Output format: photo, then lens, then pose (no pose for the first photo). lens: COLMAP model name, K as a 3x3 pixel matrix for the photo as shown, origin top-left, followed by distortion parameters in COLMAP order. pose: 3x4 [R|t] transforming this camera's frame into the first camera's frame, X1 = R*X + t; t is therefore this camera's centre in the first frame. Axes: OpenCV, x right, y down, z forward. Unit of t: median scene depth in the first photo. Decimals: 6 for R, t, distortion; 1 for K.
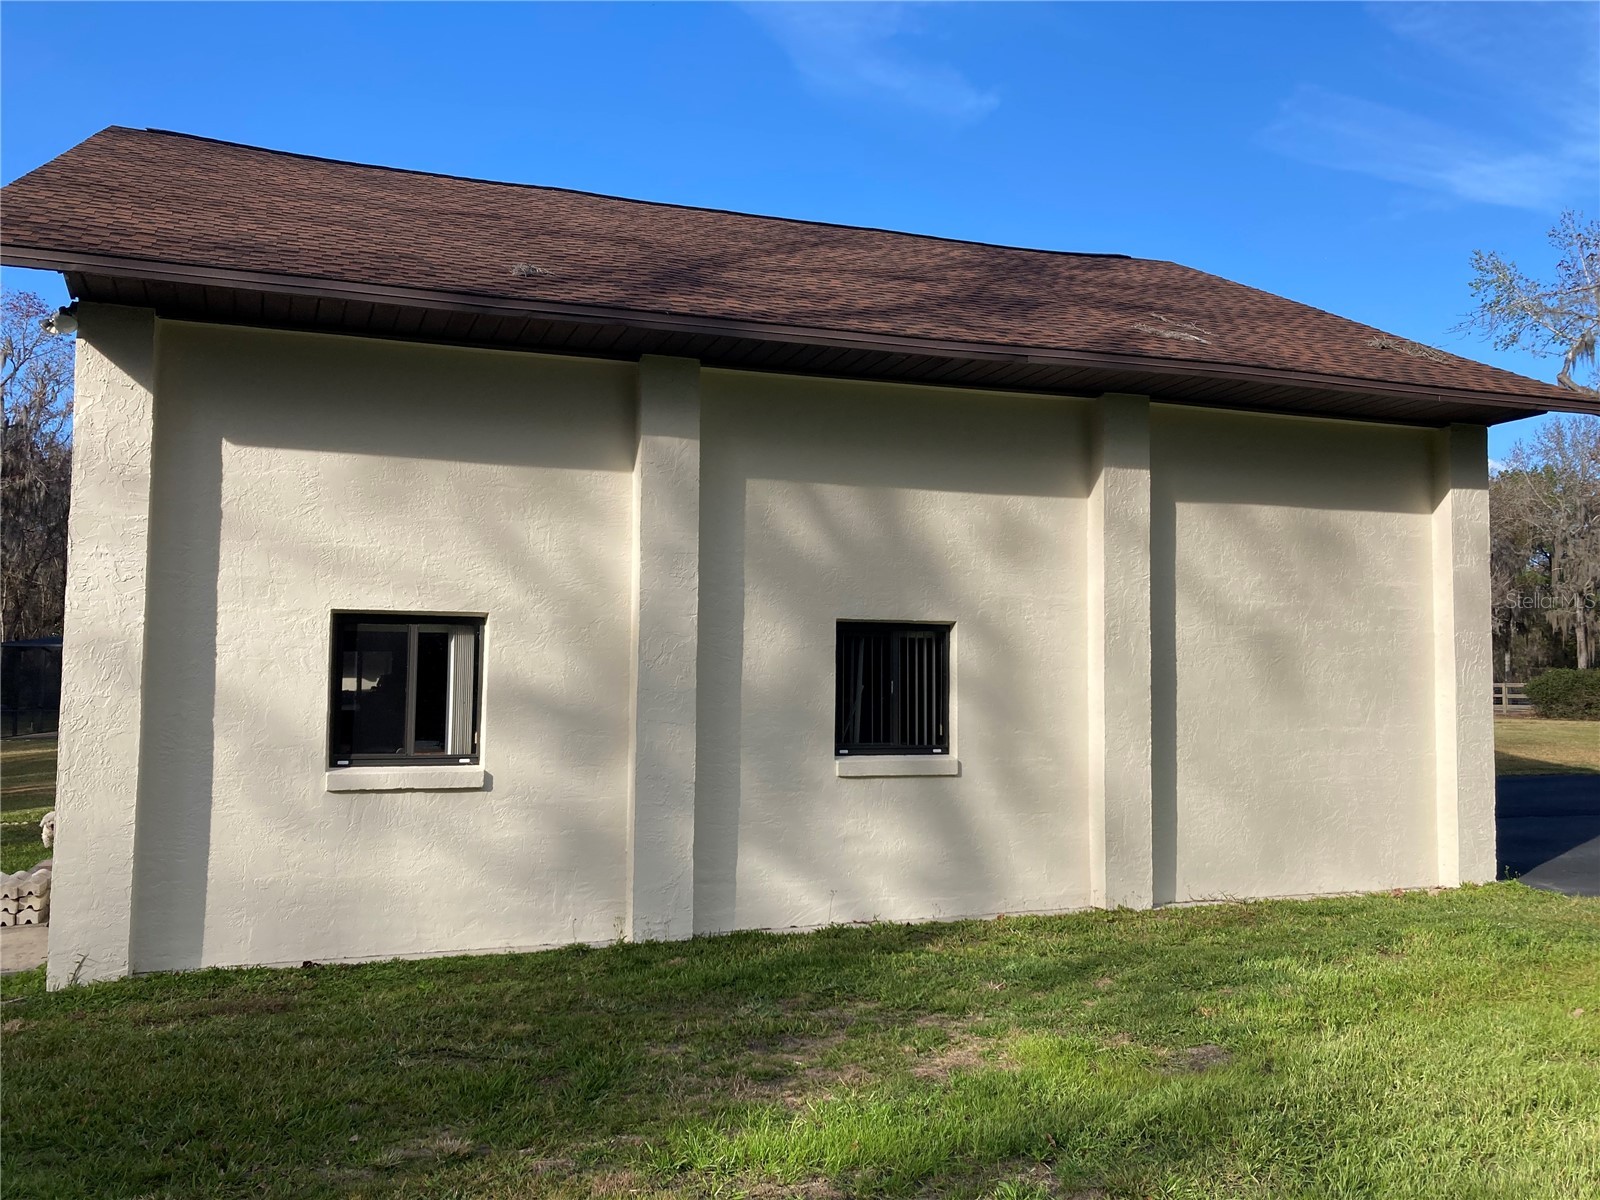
lens RADIAL K [[1304.5, 0, 801.5], [0, 1304.5, 589.4], [0, 0, 1]] dist [0.005384, 0.007165]
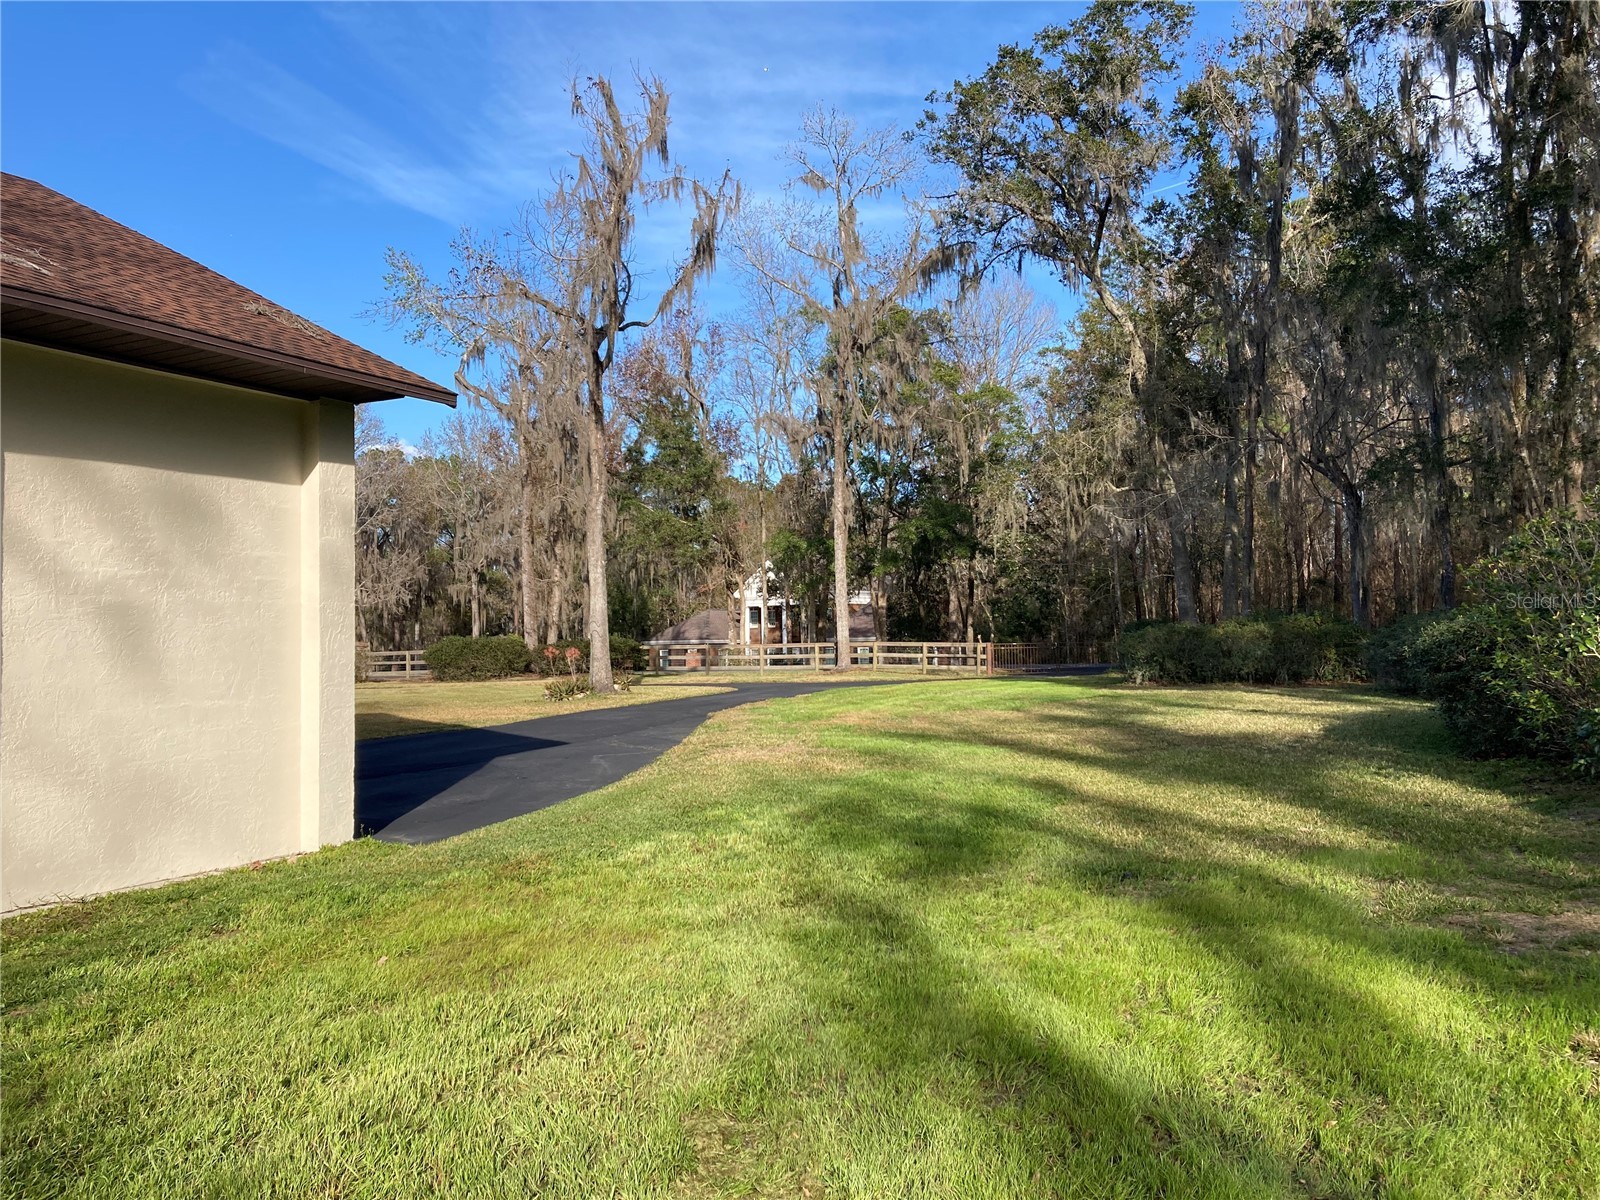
lens RADIAL K [[1292.7, 0, 800.0], [0, 1292.7, 600.0], [0, 0, 1]] dist [0.029330, -0.018446]
pose [[0.712127, 0.000572, 0.702051, 0.053518], [-0.020900, 0.999574, 0.020386, 0.002180], [-0.701740, -0.029191, 0.711835, 0.013510]]
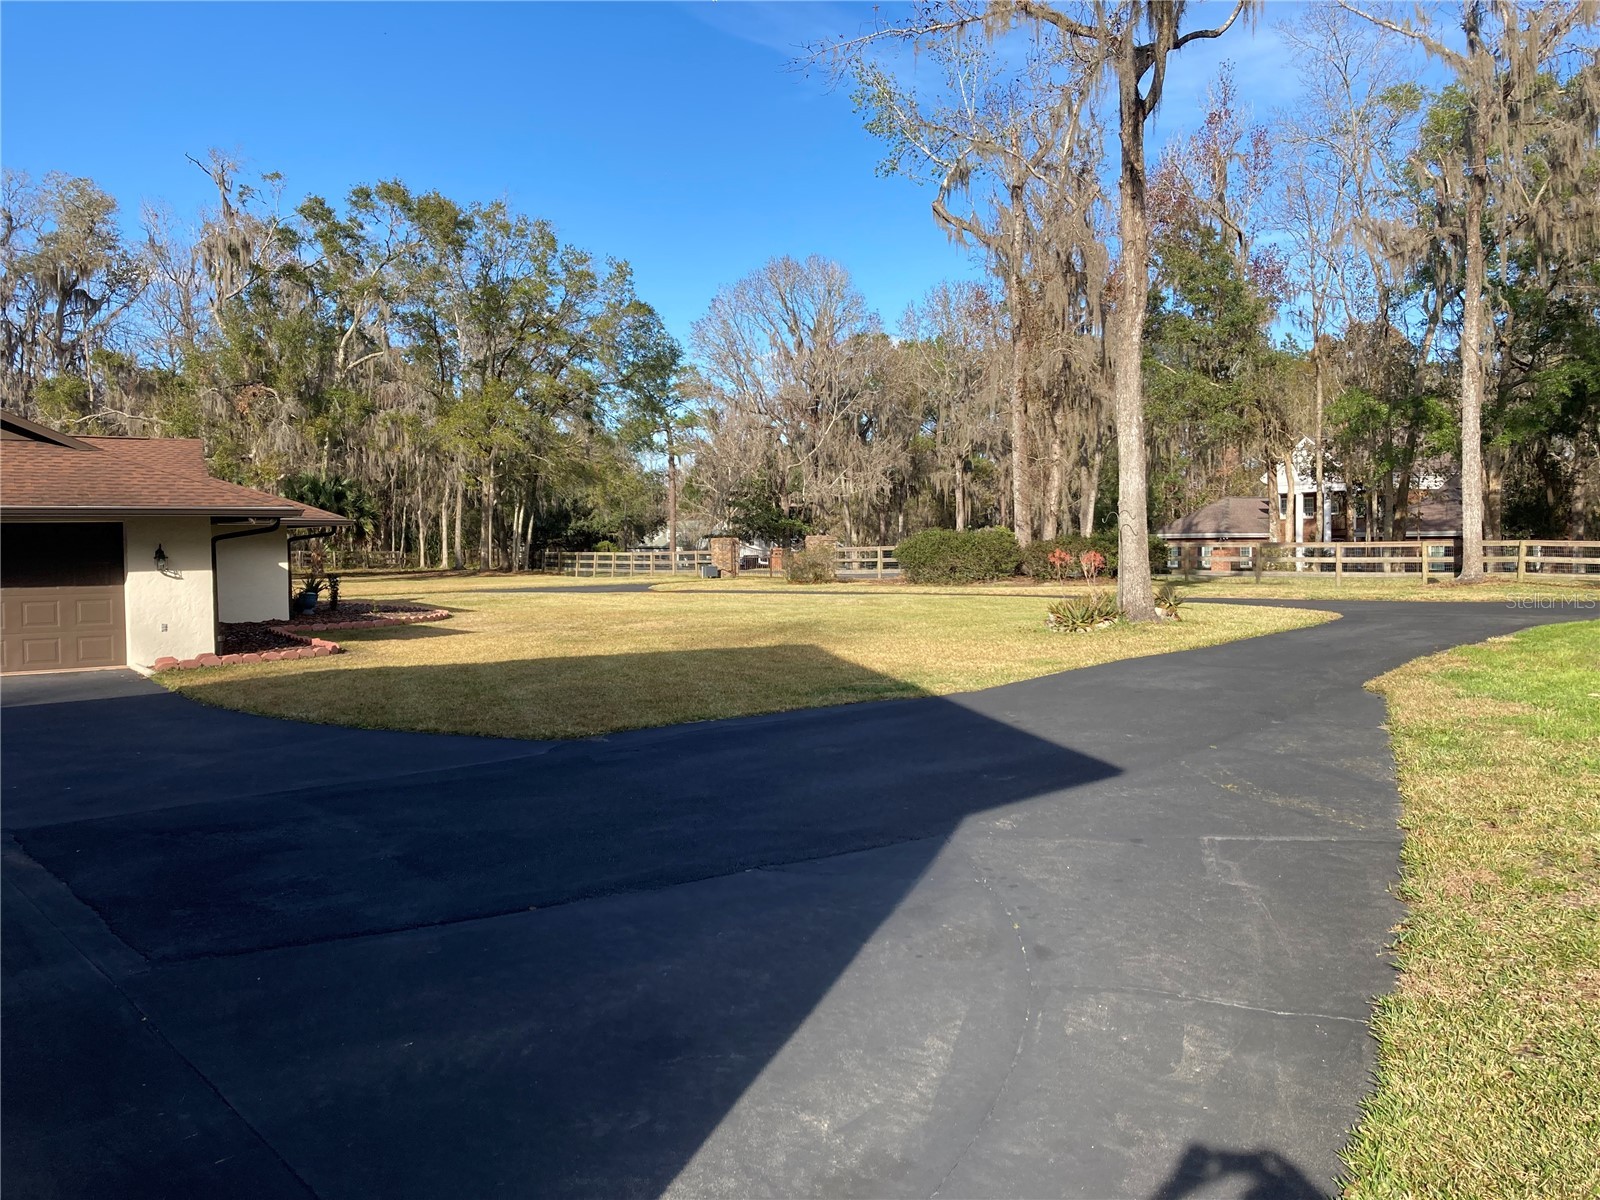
lens RADIAL K [[1292.7, 0, 800.0], [0, 1292.7, 600.0], [0, 0, 1]] dist [0.029330, -0.018446]
pose [[0.917987, -0.038323, 0.394756, 0.535953], [-0.005433, 0.994012, 0.109133, 0.042295], [-0.396574, -0.102327, 0.912282, 0.789814]]
